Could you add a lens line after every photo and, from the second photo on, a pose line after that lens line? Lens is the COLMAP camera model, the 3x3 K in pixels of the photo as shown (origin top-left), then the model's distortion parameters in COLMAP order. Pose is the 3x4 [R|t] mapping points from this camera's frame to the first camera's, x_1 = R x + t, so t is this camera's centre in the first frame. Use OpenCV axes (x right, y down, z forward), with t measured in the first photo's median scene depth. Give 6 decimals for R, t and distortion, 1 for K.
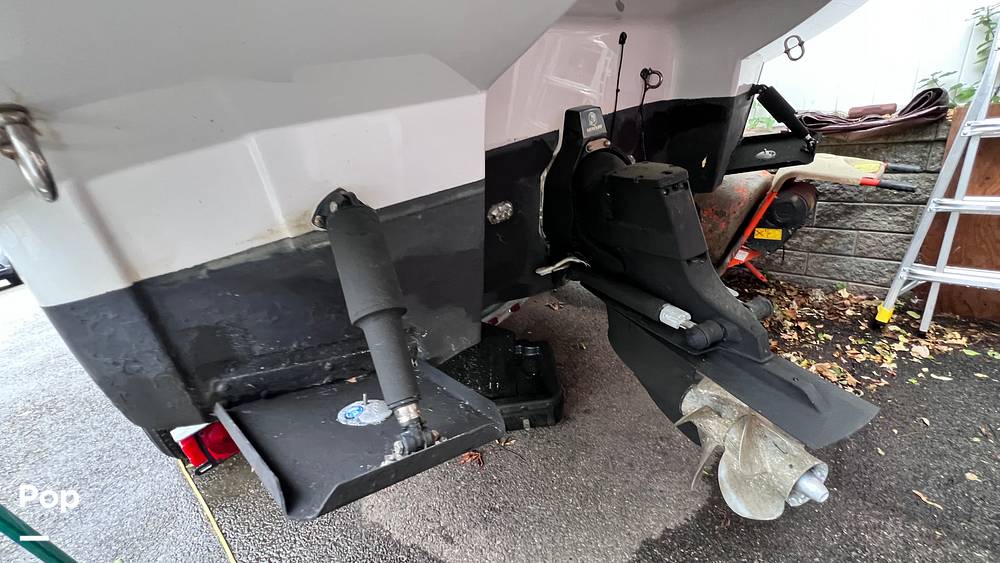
lens RADIAL K [[399.8, 0, 499.3], [0, 399.8, 280.3], [0, 0, 1]] dist [-0.000375, 0.000423]
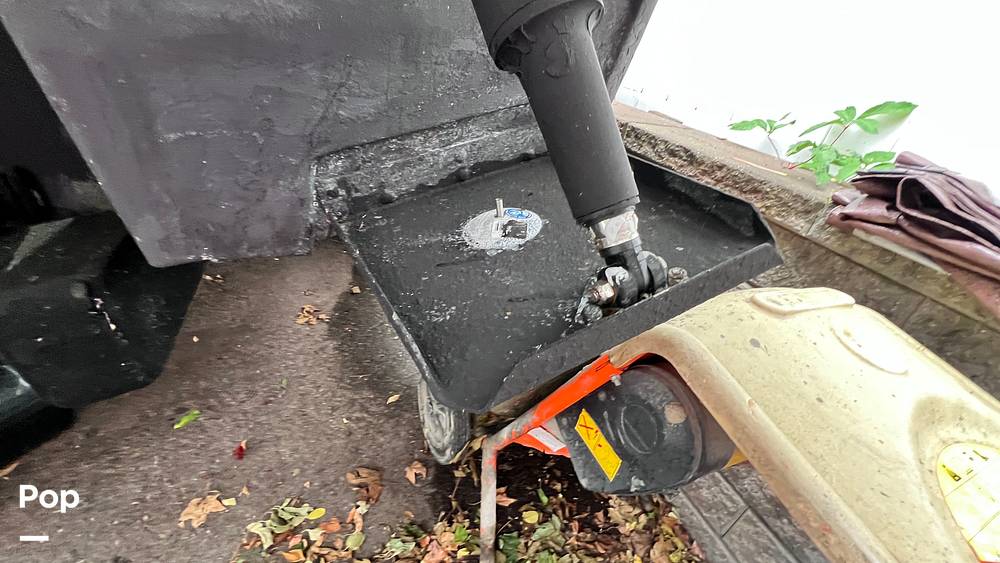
lens RADIAL K [[399.4, 0, 498.7], [0, 399.4, 277.2], [0, 0, 1]] dist [0.000378, 0.000054]
pose [[0.871753, 0.460670, -0.166824, 0.698278], [-0.434531, 0.884254, 0.171108, -0.318271], [0.226339, -0.076673, 0.971026, 0.772723]]
